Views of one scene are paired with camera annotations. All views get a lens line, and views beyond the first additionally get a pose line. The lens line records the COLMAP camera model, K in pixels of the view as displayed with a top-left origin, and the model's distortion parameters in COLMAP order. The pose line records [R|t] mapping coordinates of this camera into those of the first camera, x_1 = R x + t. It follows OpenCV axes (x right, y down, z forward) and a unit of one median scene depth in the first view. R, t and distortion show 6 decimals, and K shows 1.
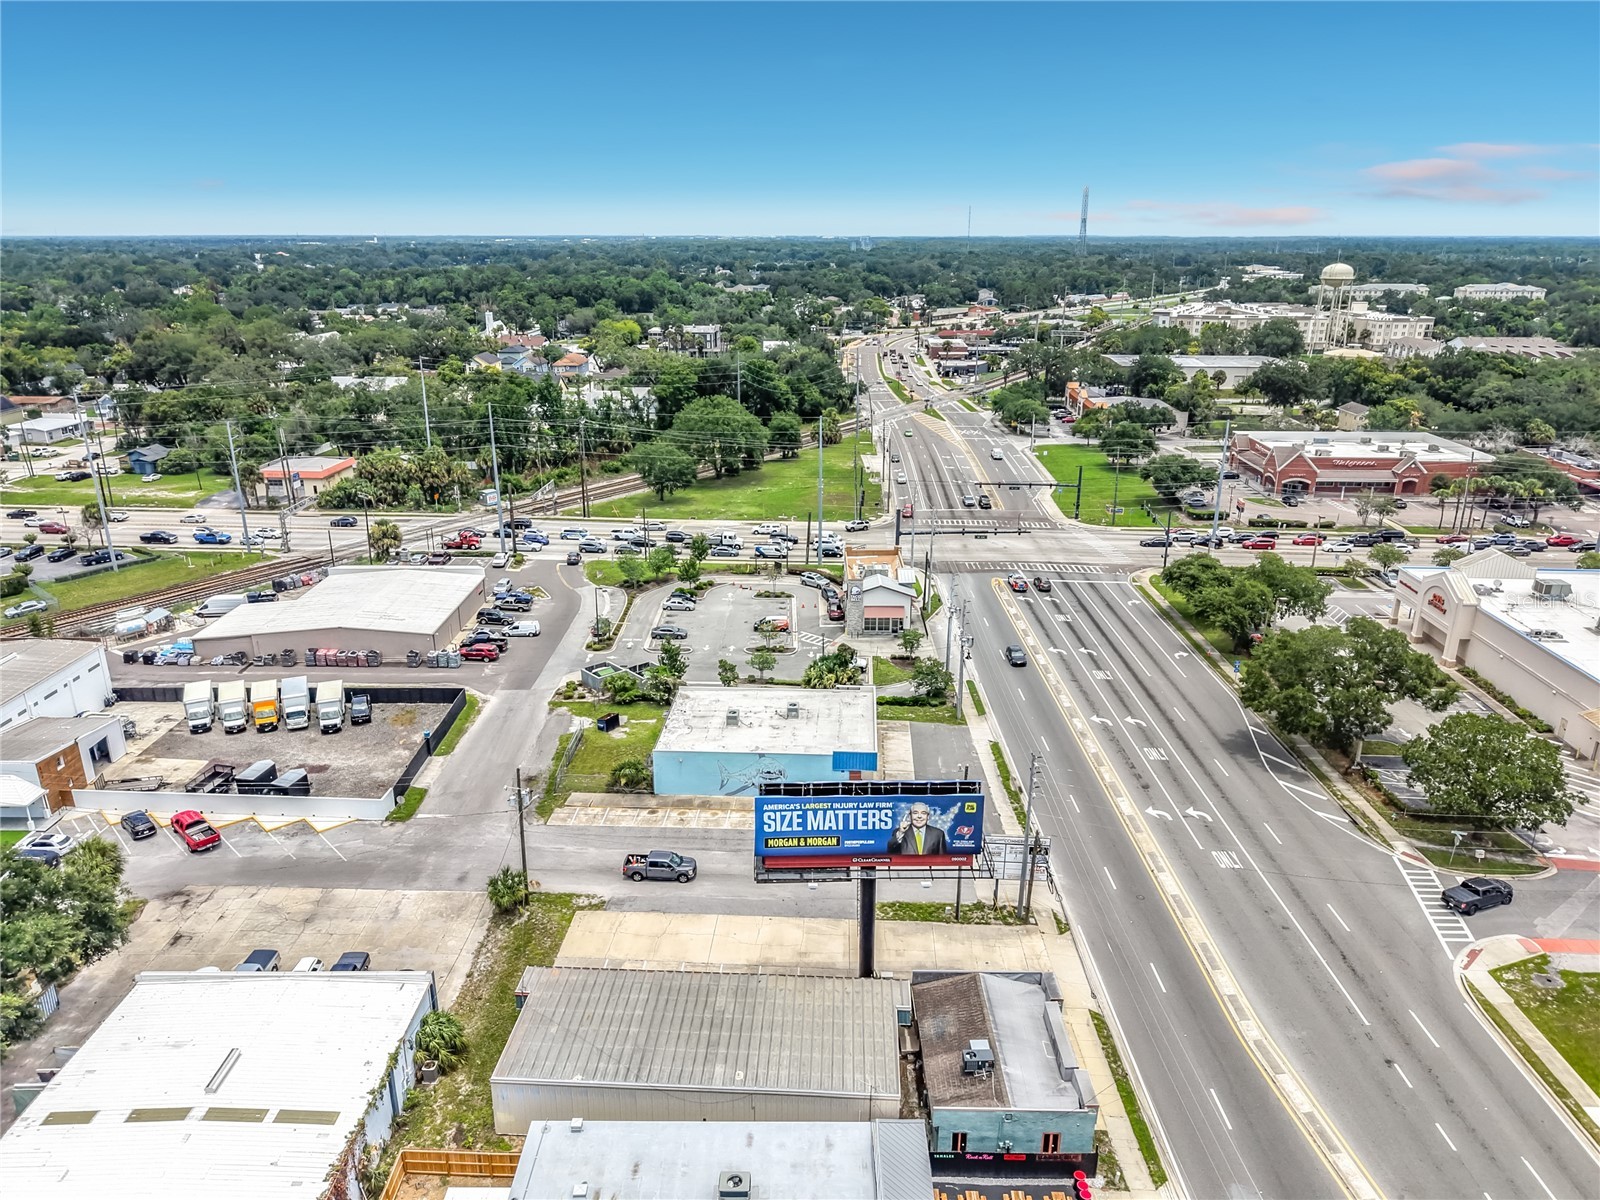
lens RADIAL K [[1080.4, 0, 802.5], [0, 1080.4, 603.4], [0, 0, 1]] dist [0.024365, -0.029655]
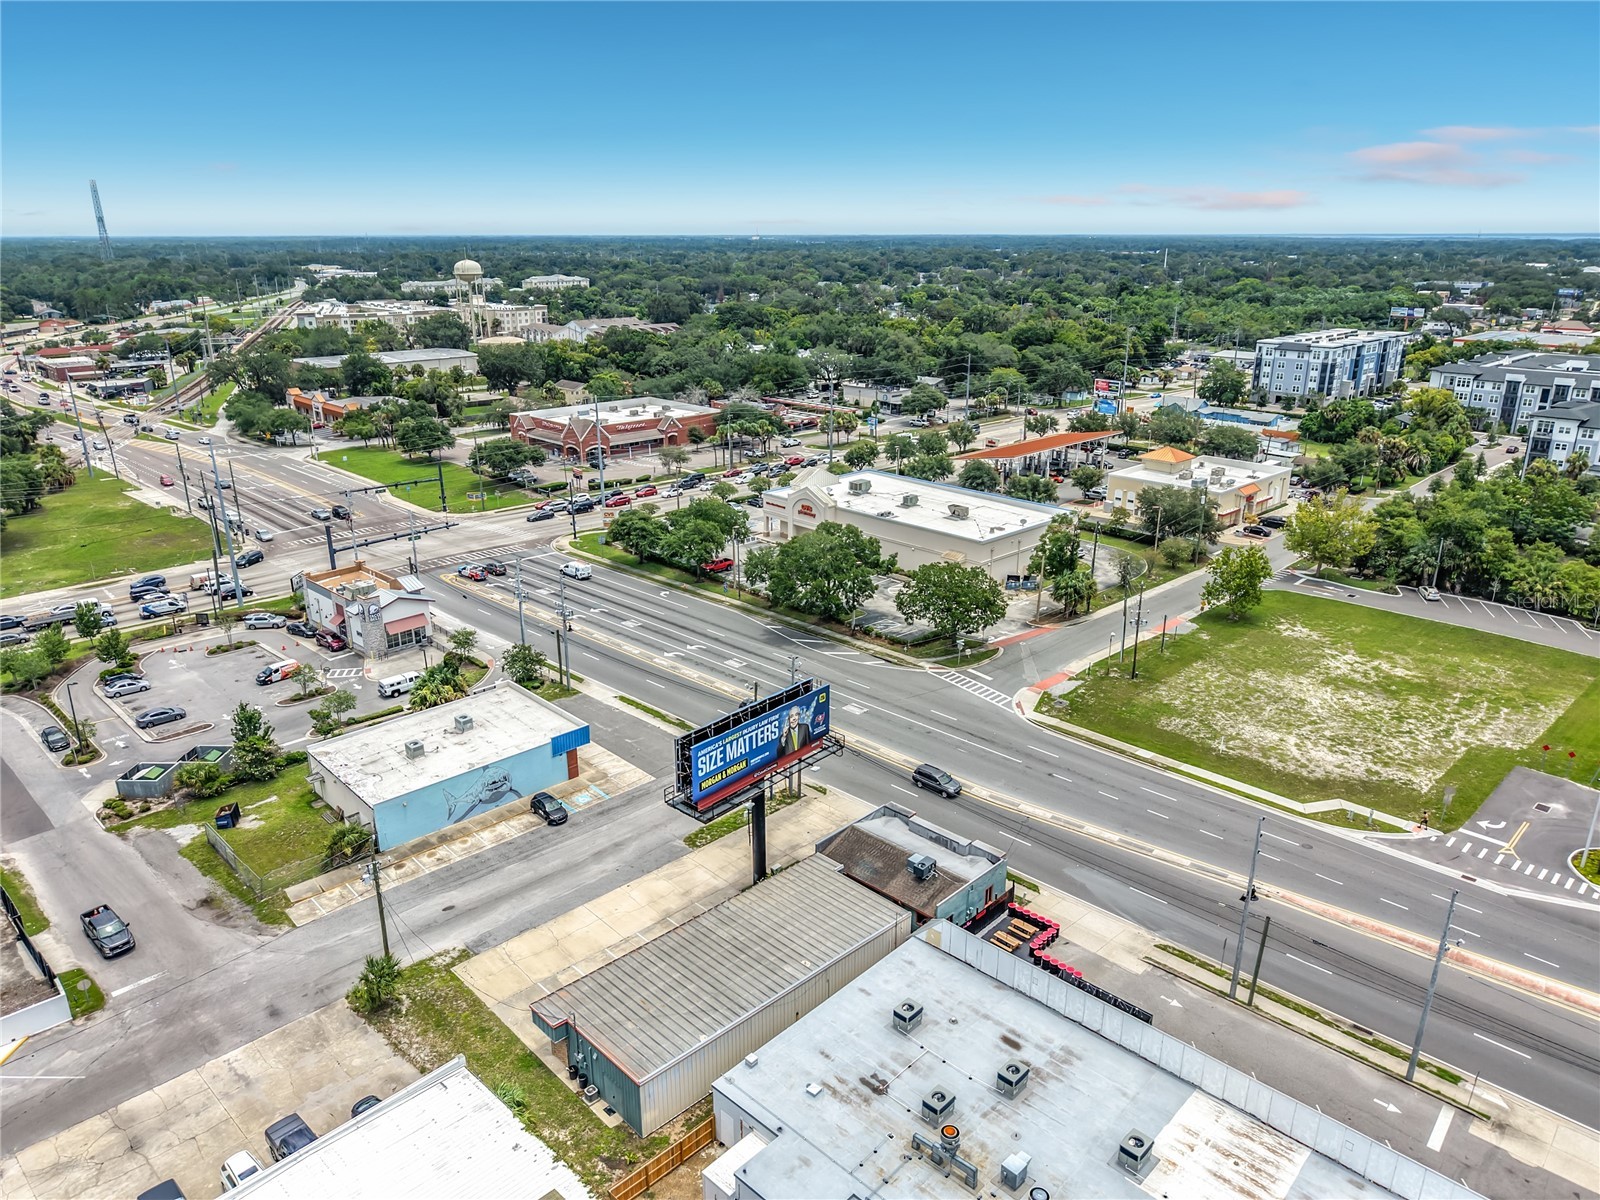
lens RADIAL K [[1072.0, 0, 800.0], [0, 1072.0, 600.0], [0, 0, 1]] dist [0.061314, -0.079033]
pose [[0.687617, -0.238012, 0.685954, -0.466660], [0.239161, 0.966269, 0.095534, -0.028972], [-0.685555, 0.098362, 0.721346, 0.088106]]
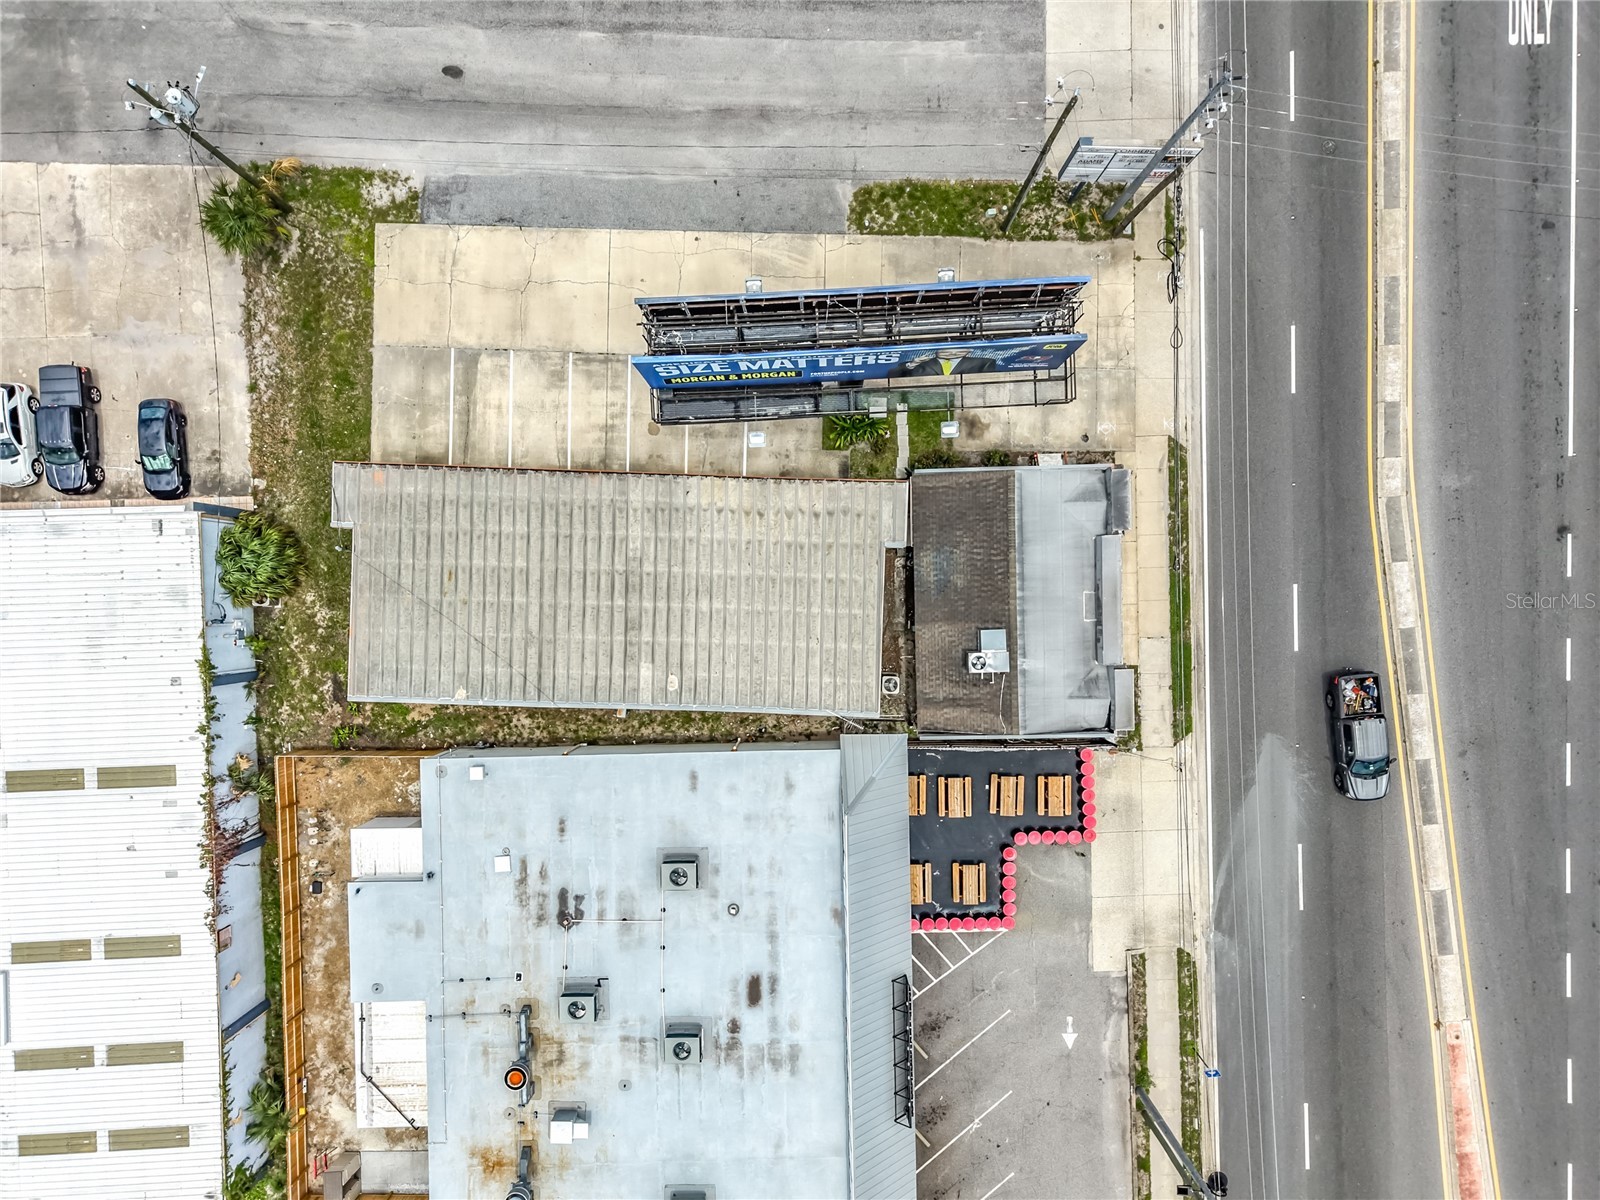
lens RADIAL K [[1069.0, 0, 795.2], [0, 1069.0, 627.7], [0, 0, 1]] dist [0.053902, -0.038890]
pose [[0.999584, -0.021109, -0.019647, 0.027485], [0.025139, 0.304019, 0.952334, -0.181596], [-0.014130, -0.952432, 0.304423, 0.498818]]
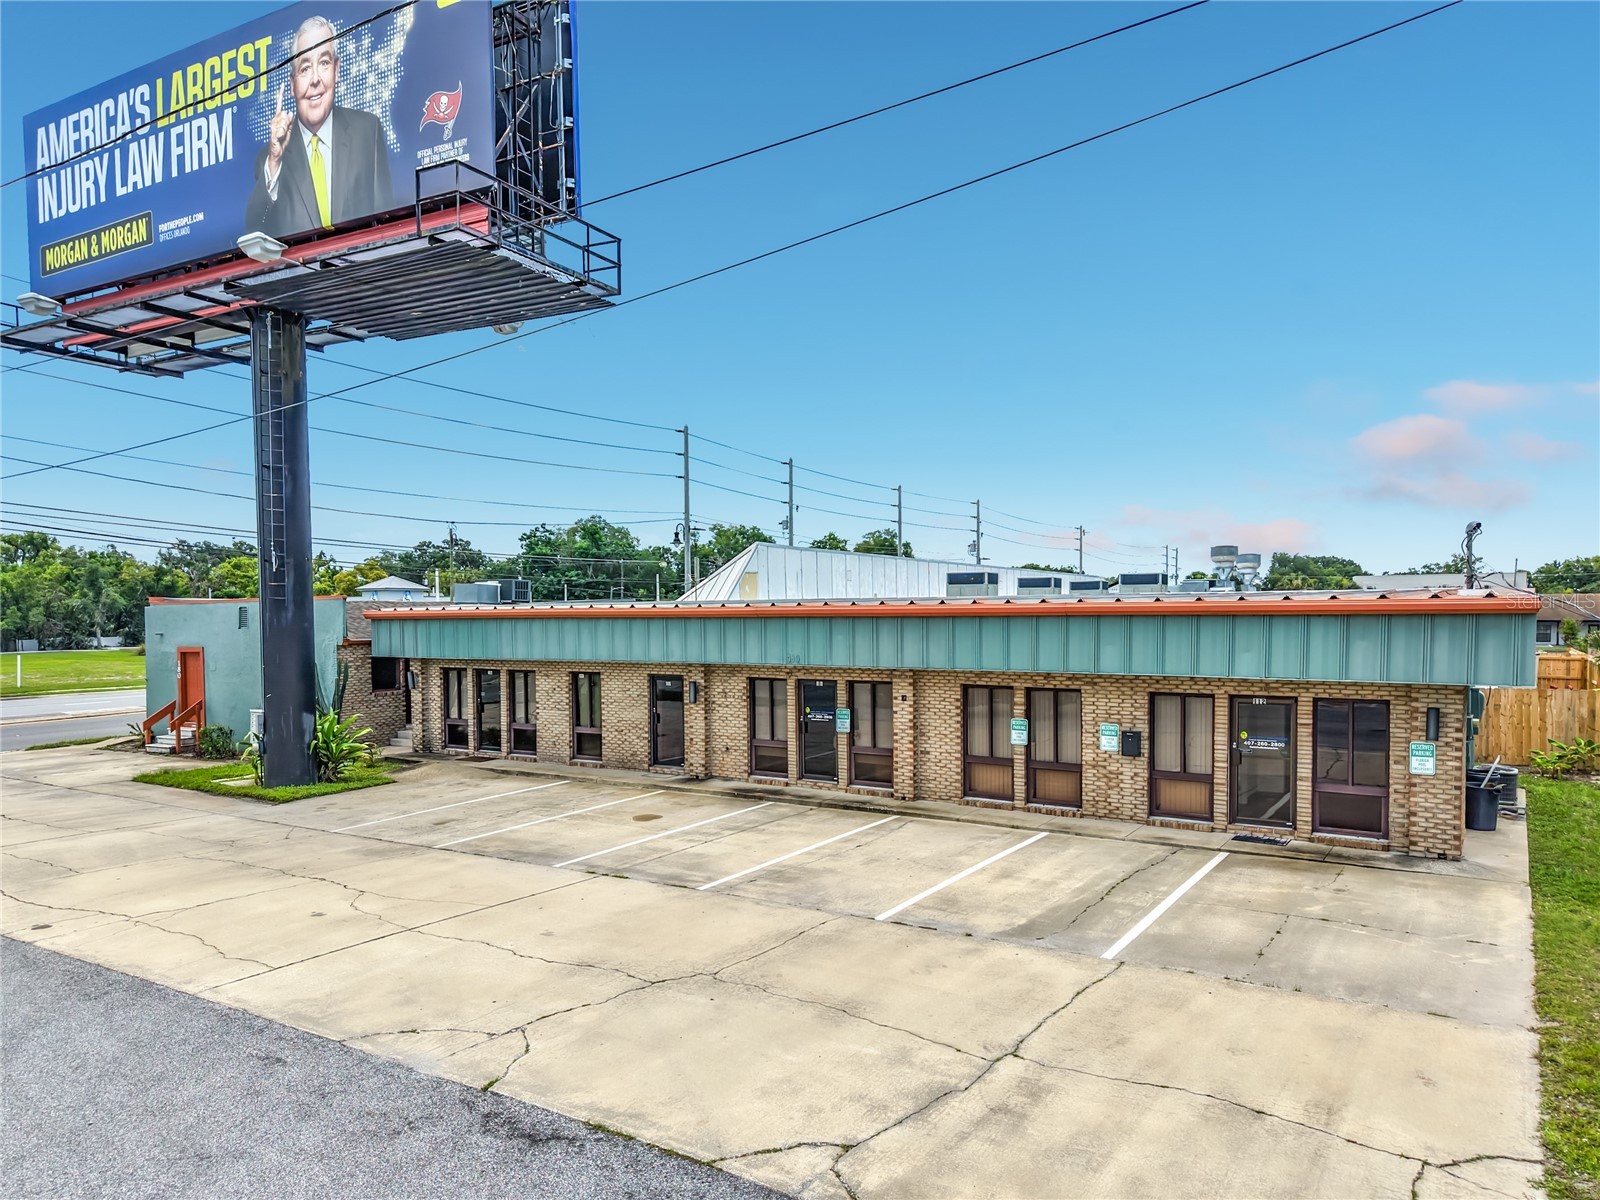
lens RADIAL K [[1074.8, 0, 798.6], [0, 1074.8, 638.0], [0, 0, 1]] dist [0.049024, -0.003875]
pose [[-0.863591, -0.009131, 0.504110, -0.169933], [0.169074, 0.936699, 0.306607, 0.182885], [-0.474999, 0.350015, -0.807382, 0.876399]]
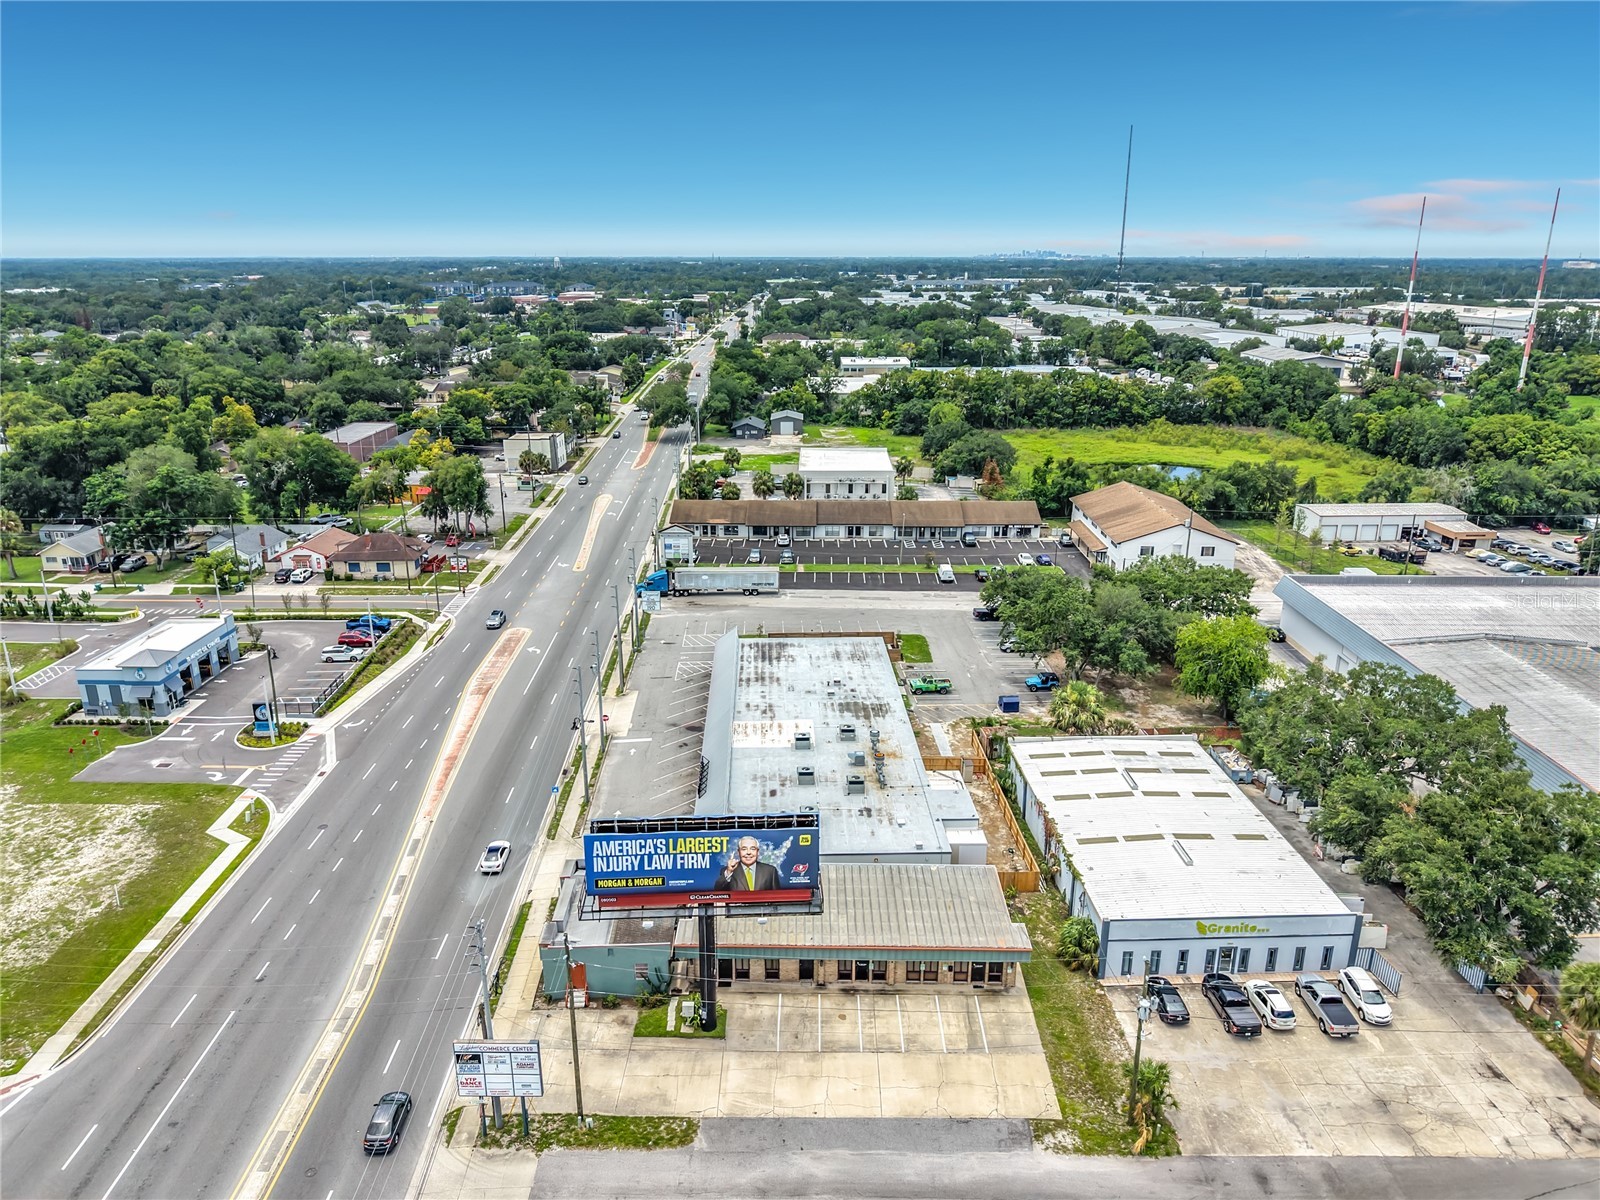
lens RADIAL K [[1083.3, 0, 800.0], [0, 1083.3, 600.0], [0, 0, 1]] dist [0.059132, -0.098106]
pose [[-0.999325, 0.007568, -0.035946, 0.006597], [-0.015368, 0.802669, 0.596227, -0.409957], [0.033365, 0.596377, -0.802011, 1.174028]]
